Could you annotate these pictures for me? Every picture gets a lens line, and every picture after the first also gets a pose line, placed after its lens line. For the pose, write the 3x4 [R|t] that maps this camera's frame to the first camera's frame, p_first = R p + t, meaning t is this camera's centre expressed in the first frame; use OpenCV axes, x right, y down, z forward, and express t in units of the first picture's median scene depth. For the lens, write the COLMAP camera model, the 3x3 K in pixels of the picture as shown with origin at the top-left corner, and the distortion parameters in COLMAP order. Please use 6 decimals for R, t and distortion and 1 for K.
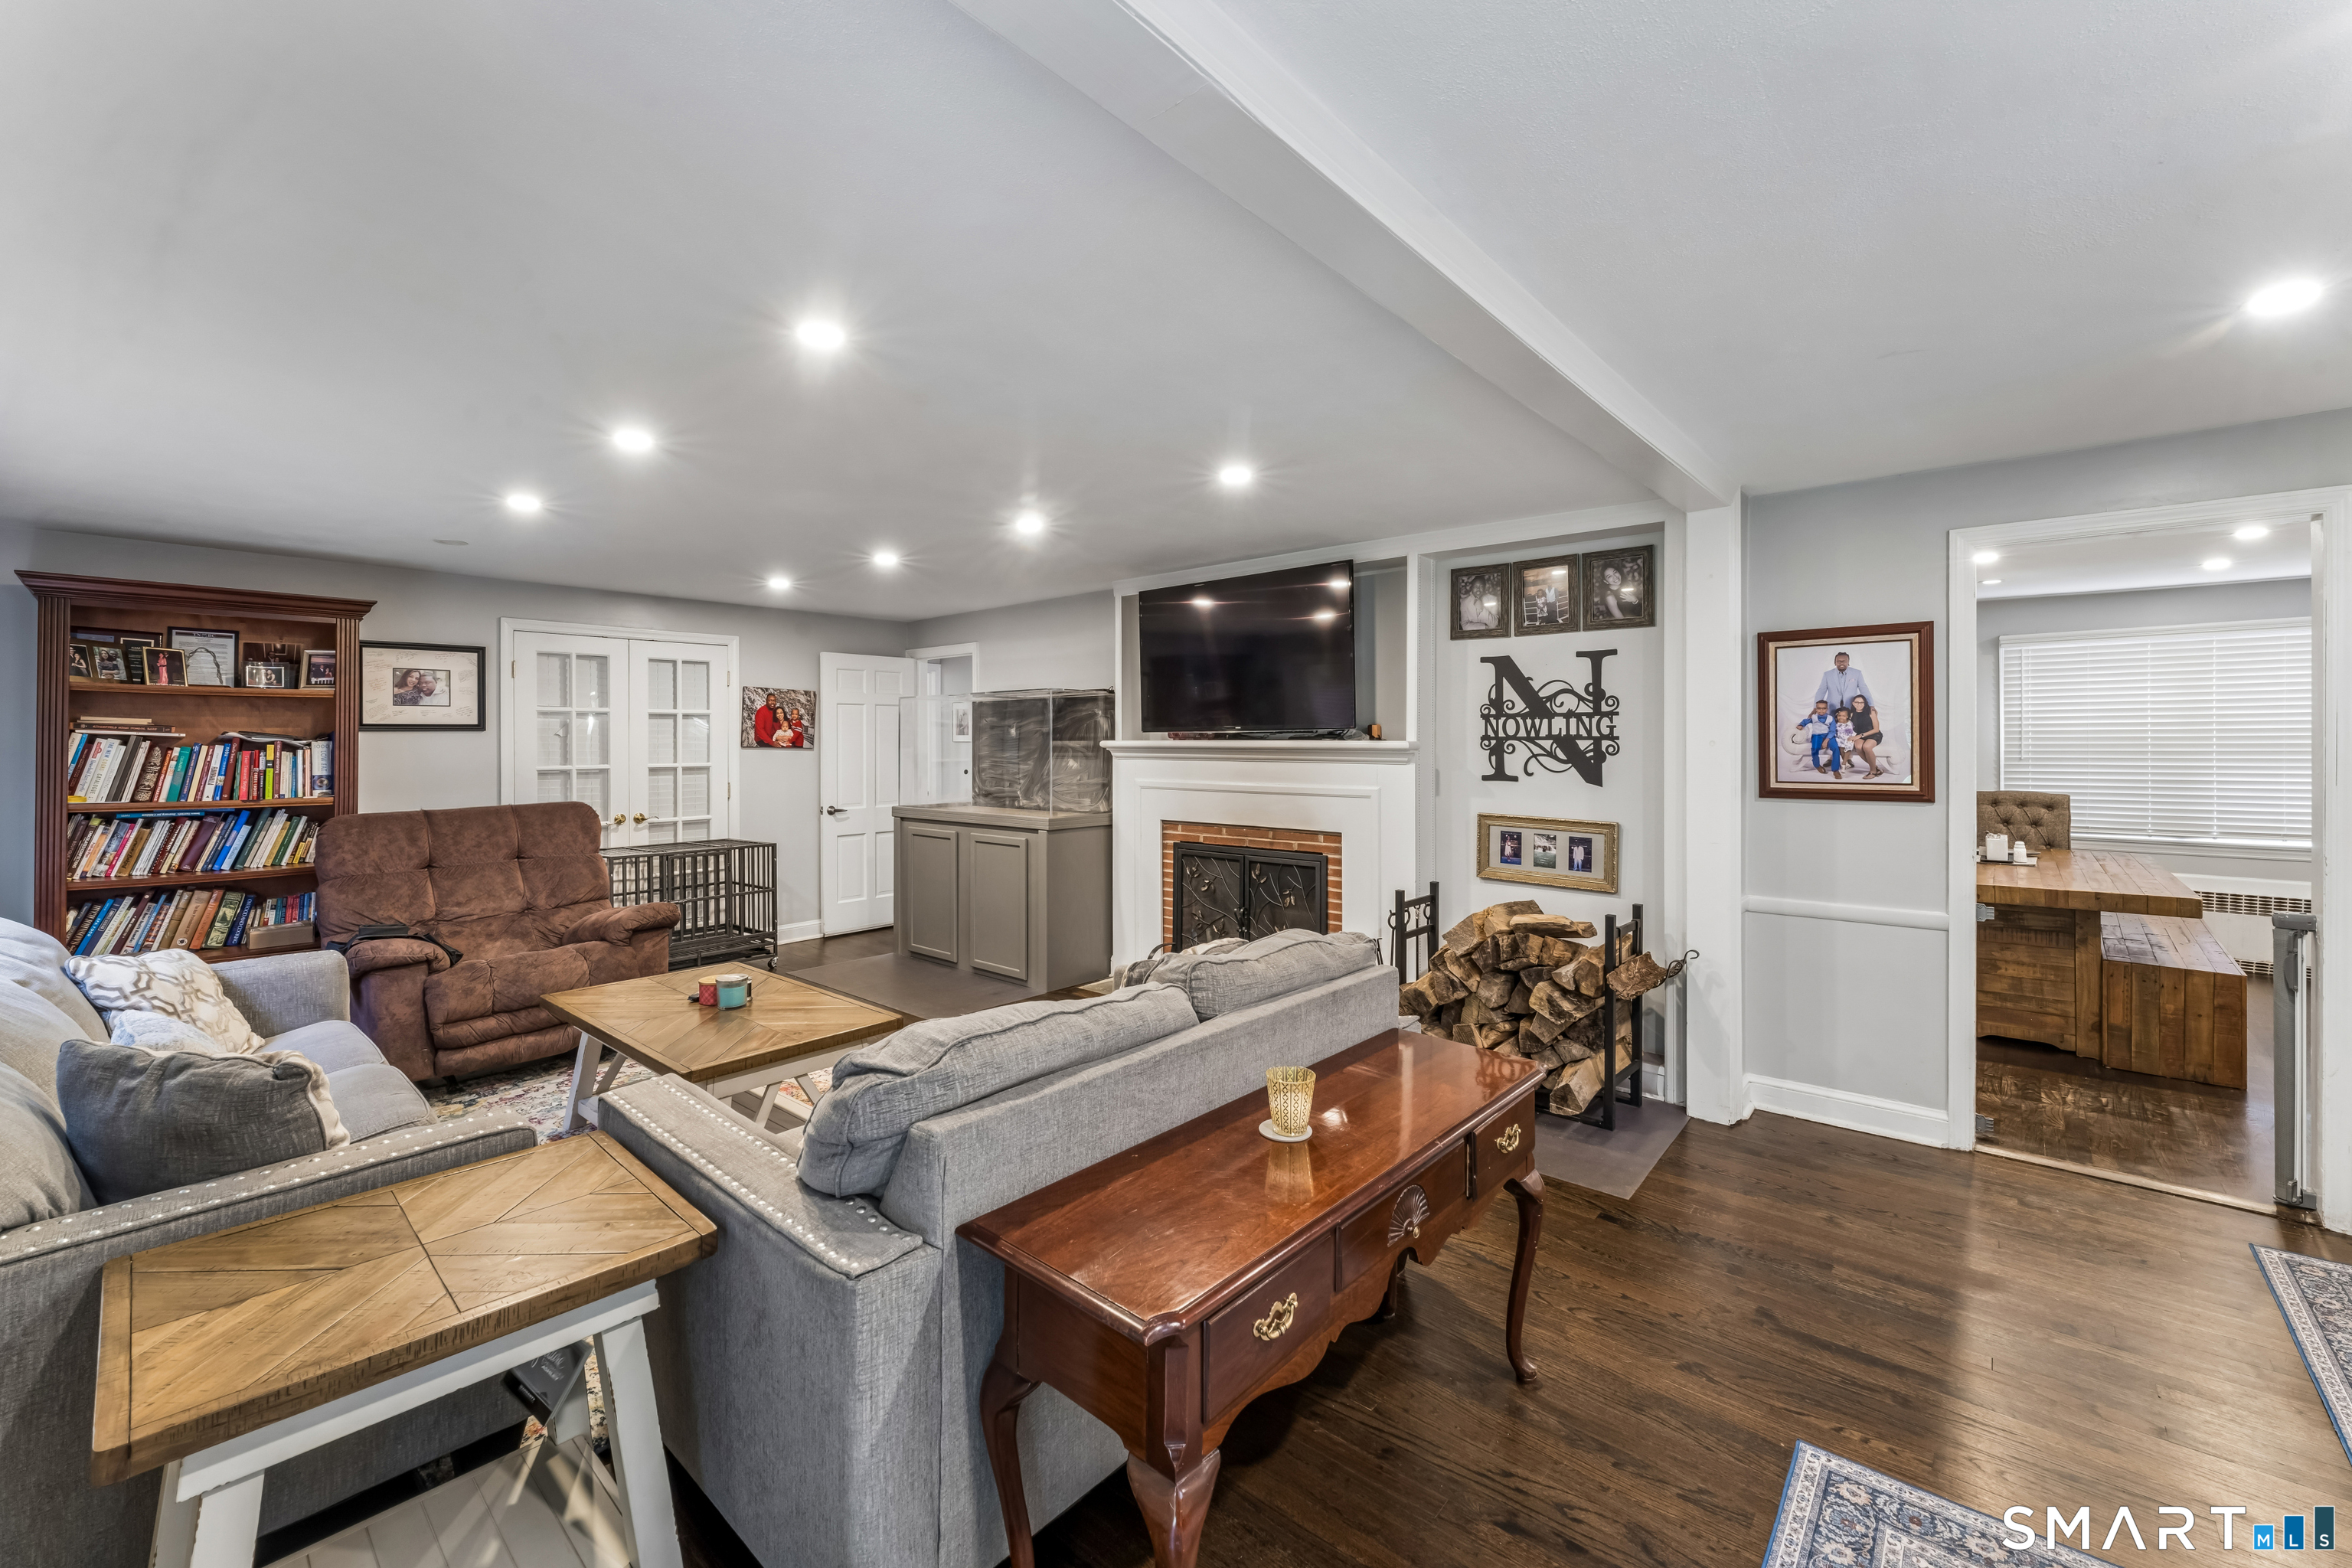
lens RADIAL K [[951.4, 0, 1176.5], [0, 951.4, 747.1], [0, 0, 1]] dist [-0.001881, -0.000217]
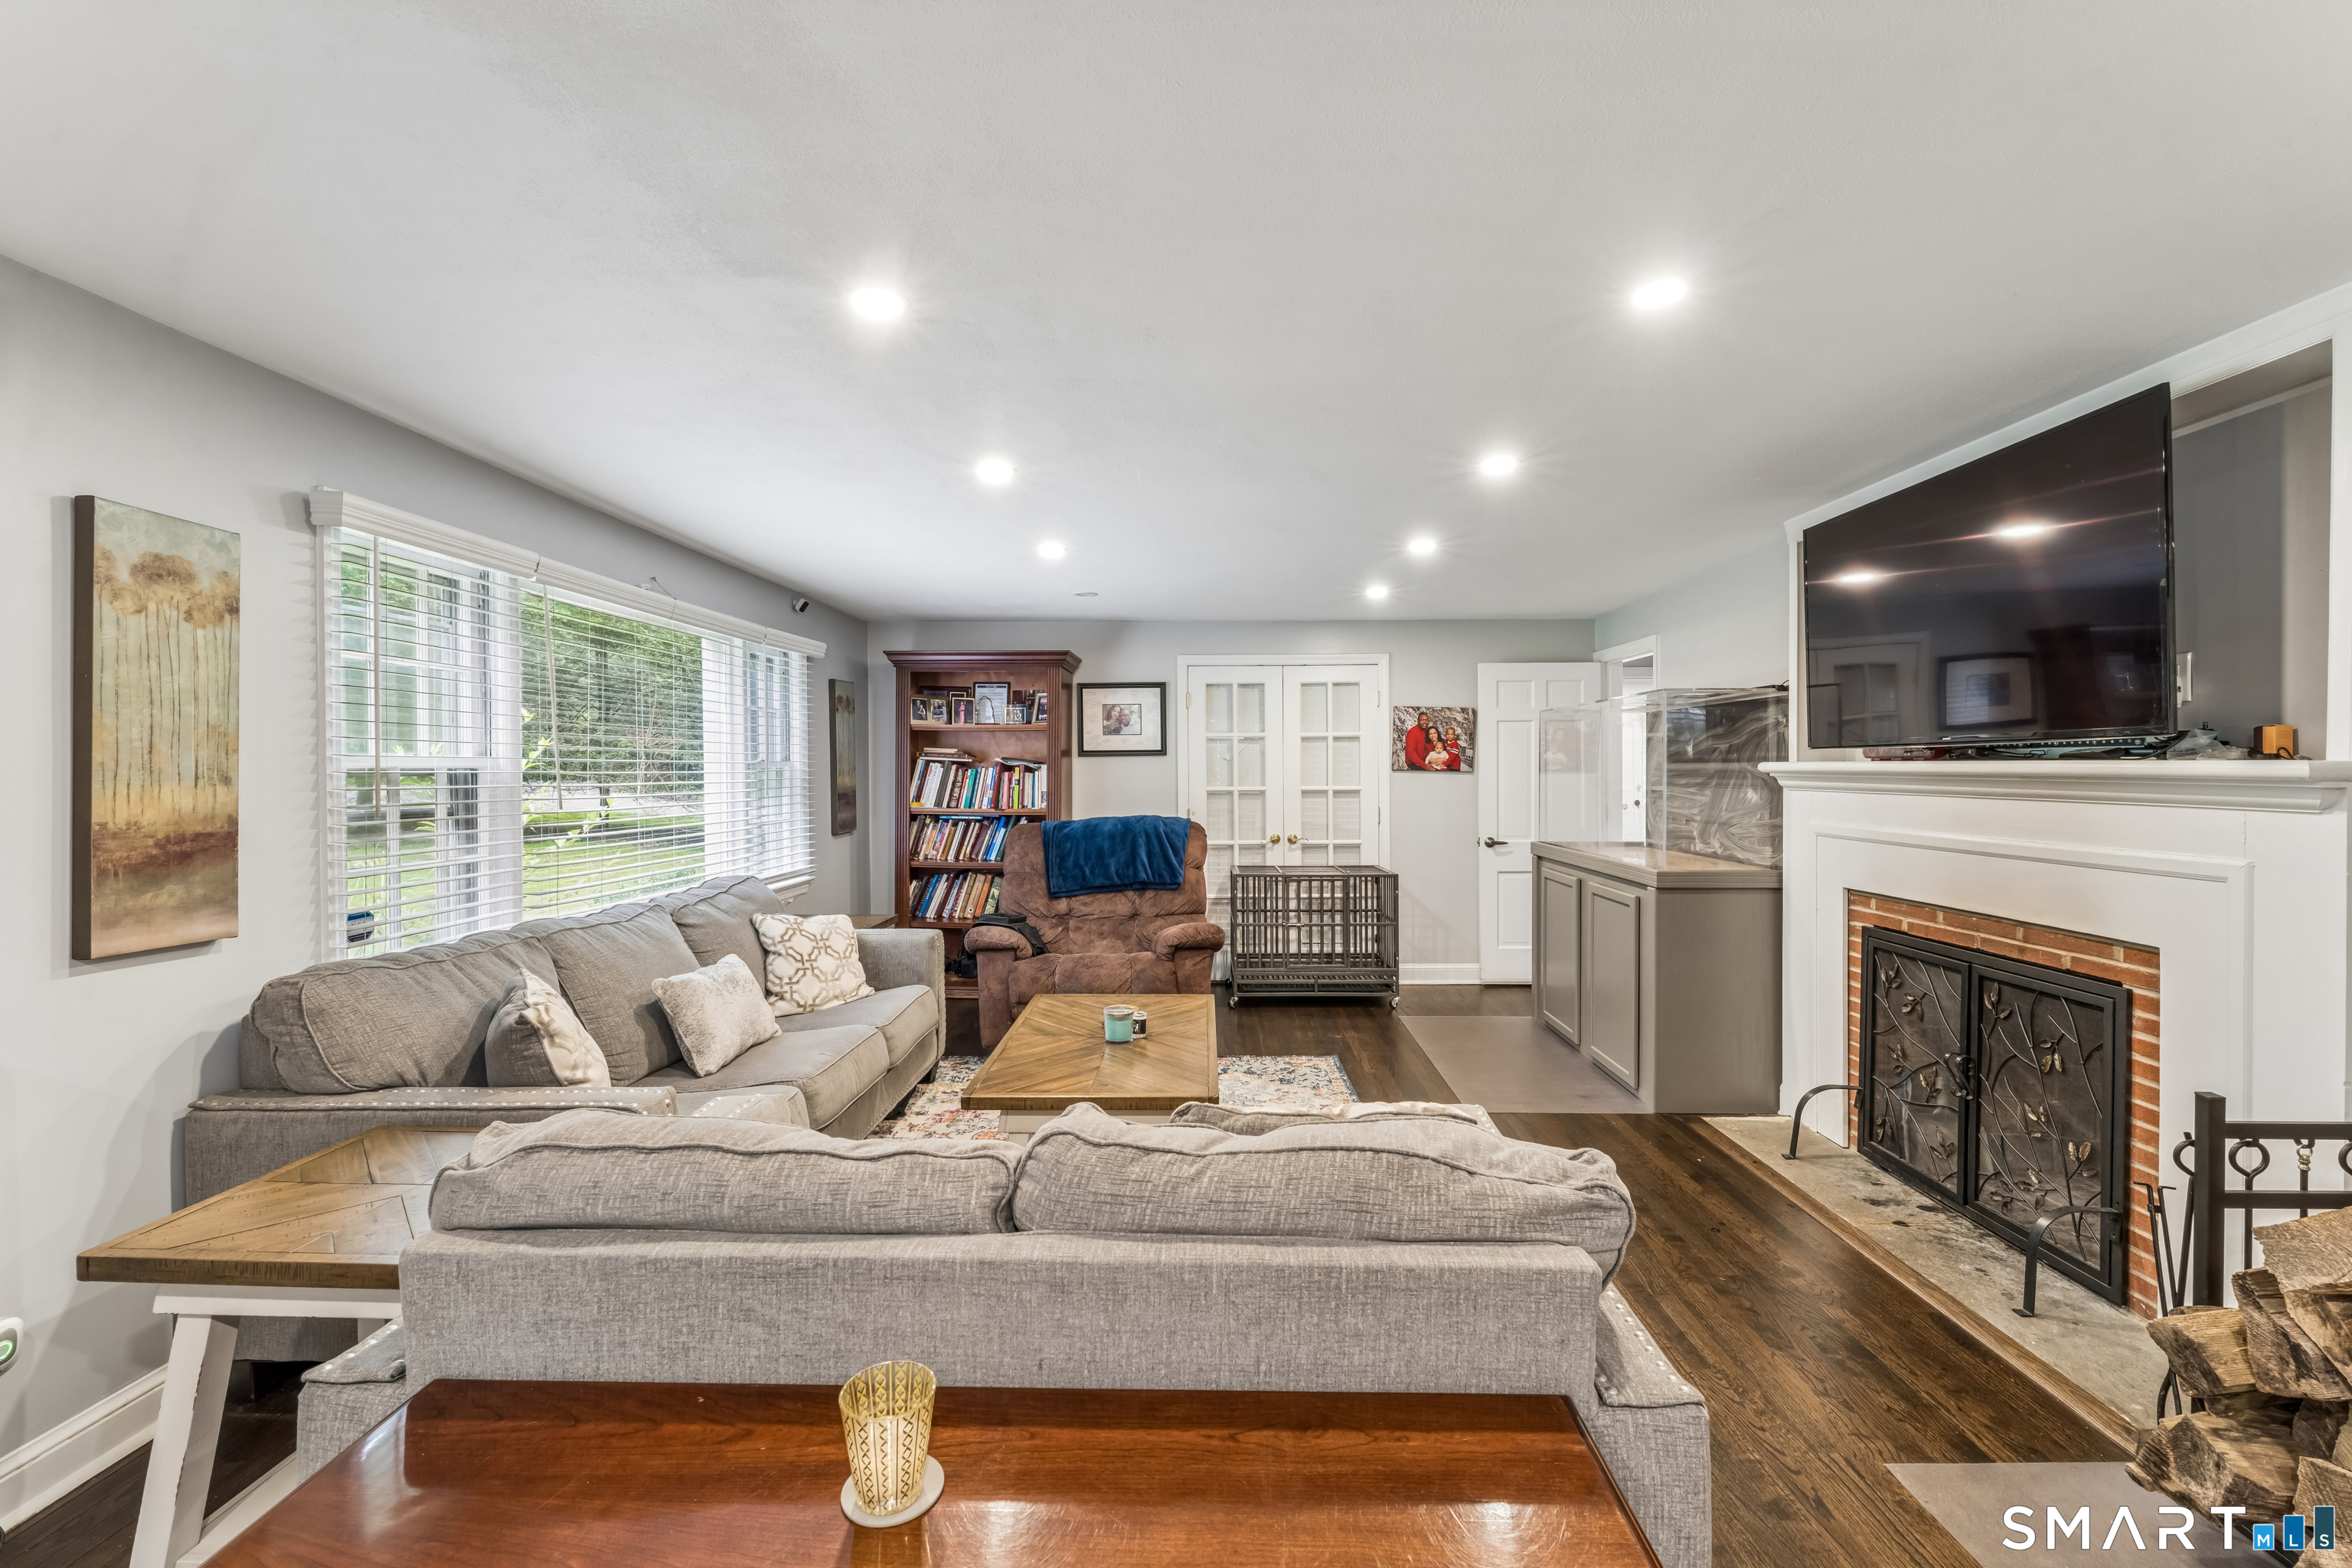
lens RADIAL K [[995.6, 0, 1195.9], [0, 995.6, 781.7], [0, 0, 1]] dist [-0.002758, -0.000298]
pose [[0.644934, 0.011489, -0.764152, 0.212963], [-0.002824, 0.999916, 0.012650, -0.000713], [0.764233, -0.006000, 0.644912, 0.254175]]
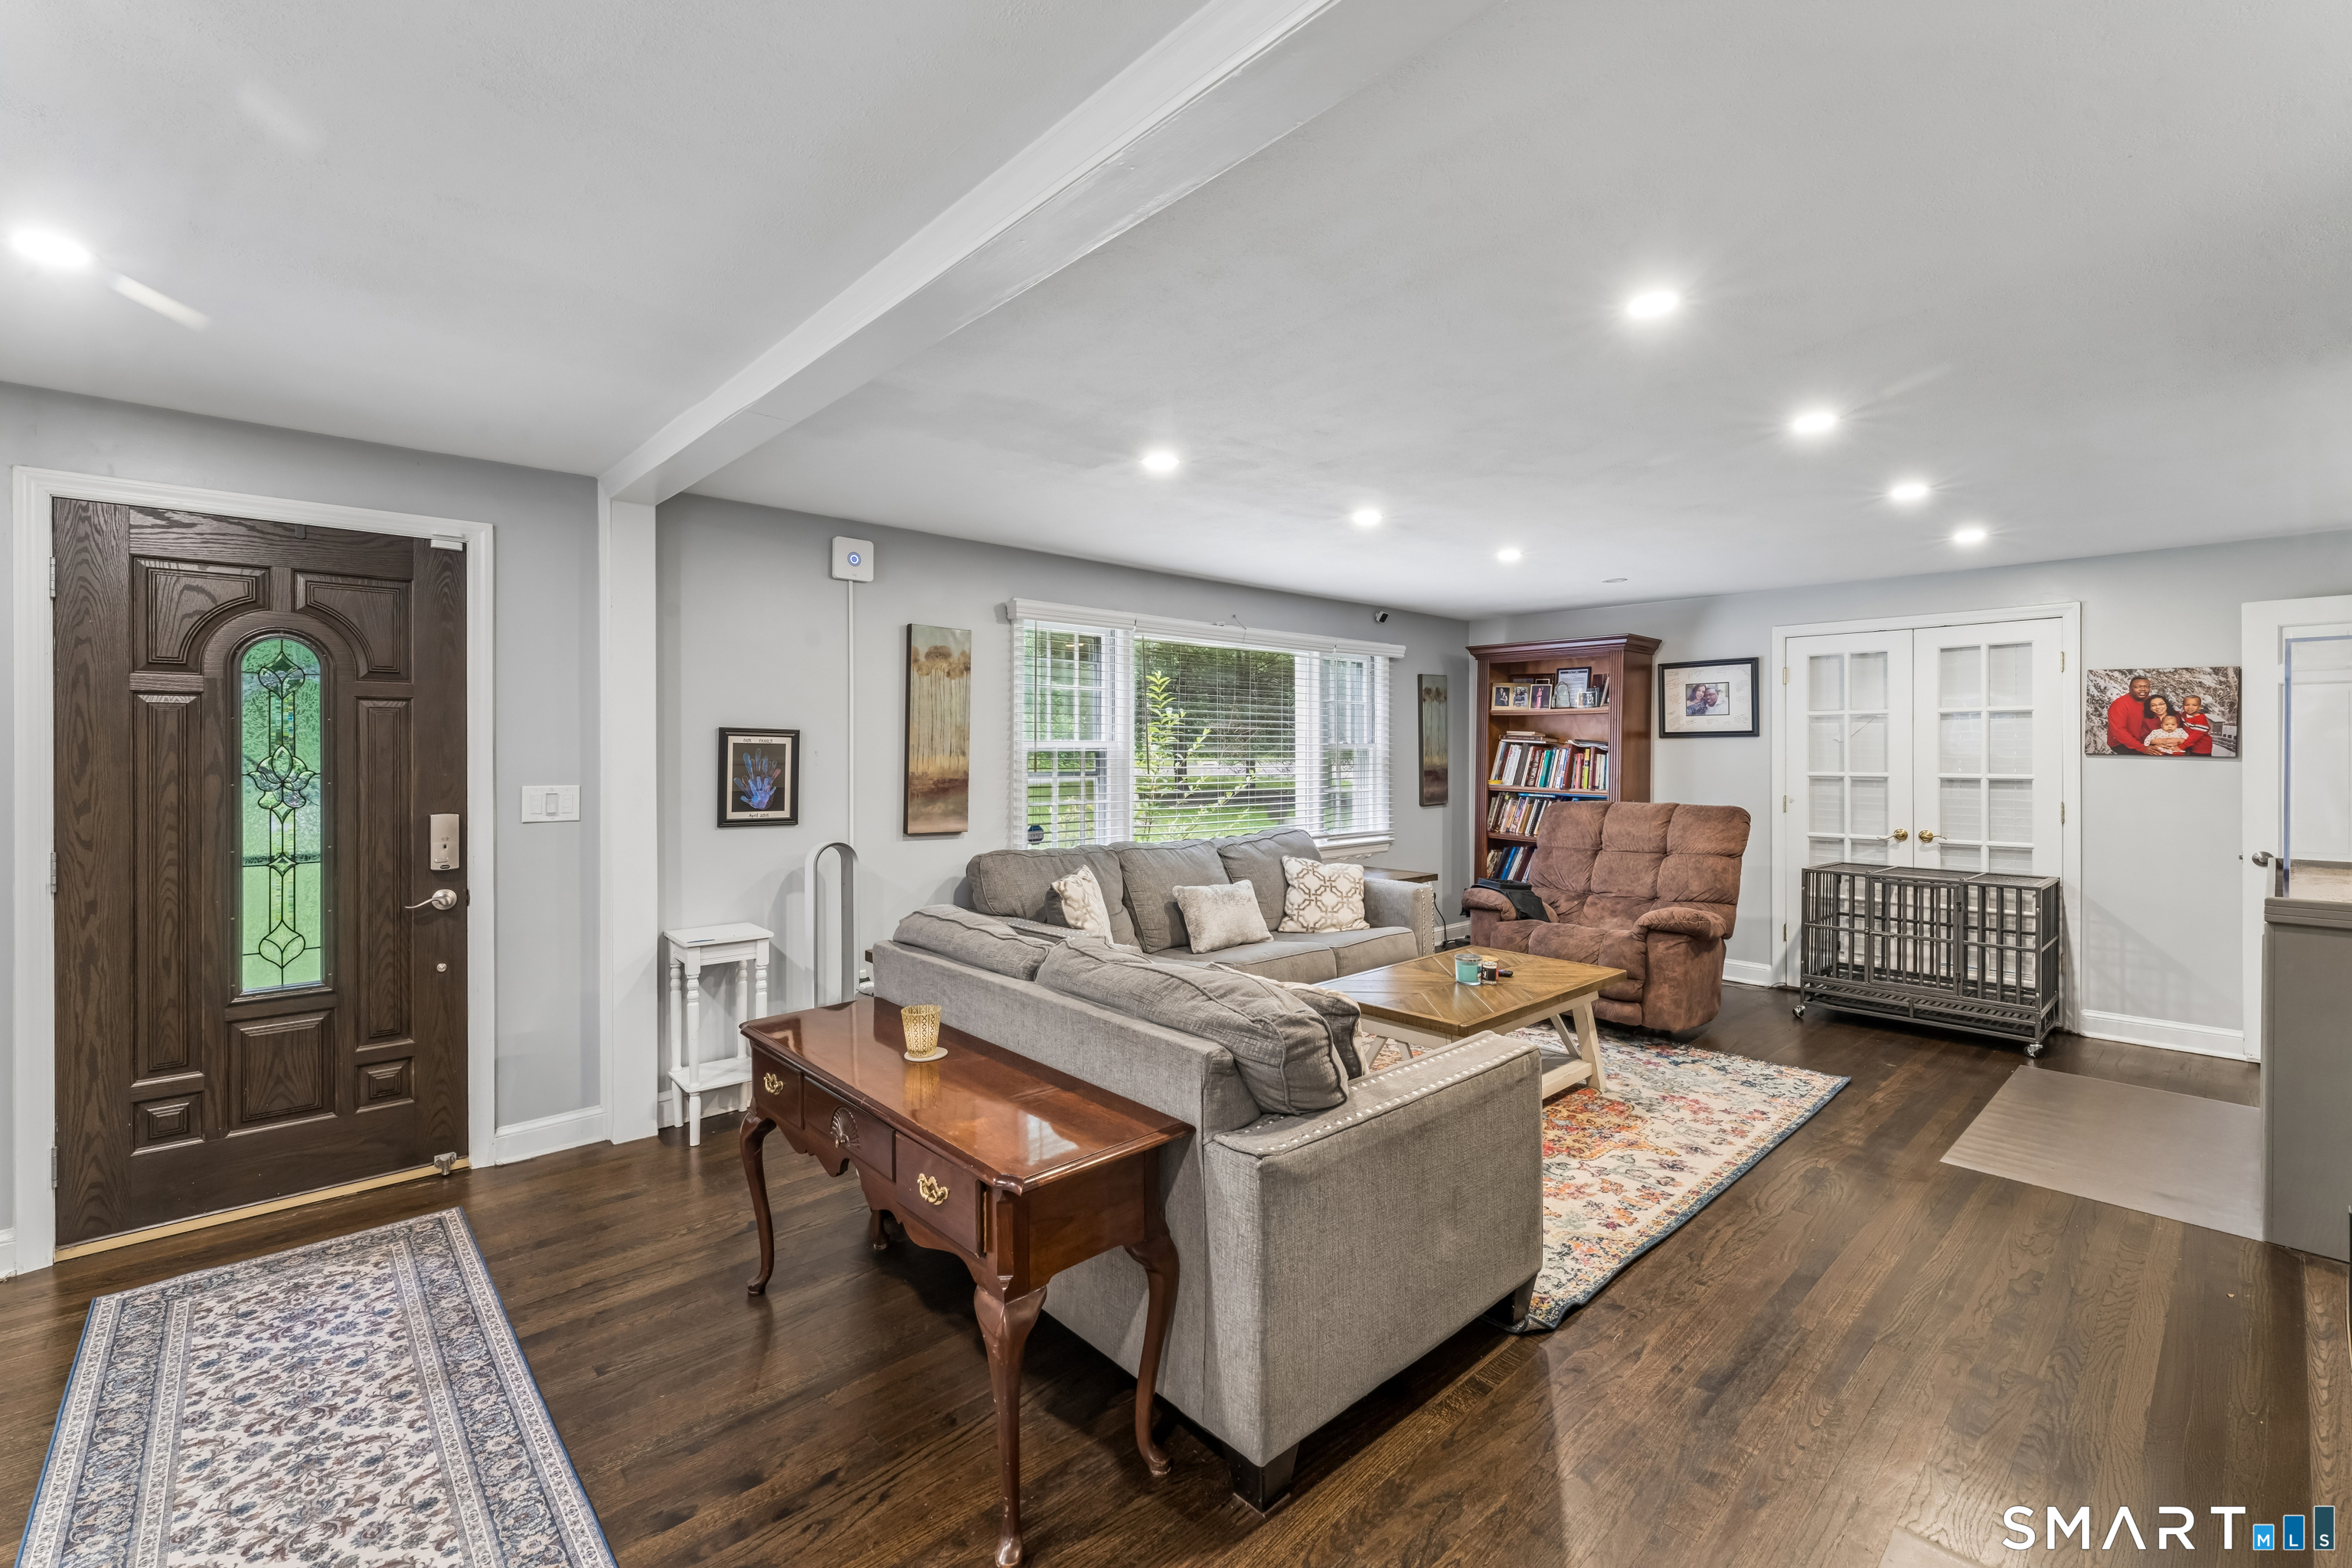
lens RADIAL K [[1010.8, 0, 1179.4], [0, 1010.8, 754.8], [0, 0, 1]] dist [-0.001373, -0.000211]
pose [[-0.111419, 0.006932, -0.993749, 0.462080], [-0.006285, 0.999951, 0.007680, -0.001480], [0.993754, 0.007101, -0.111370, 0.486954]]
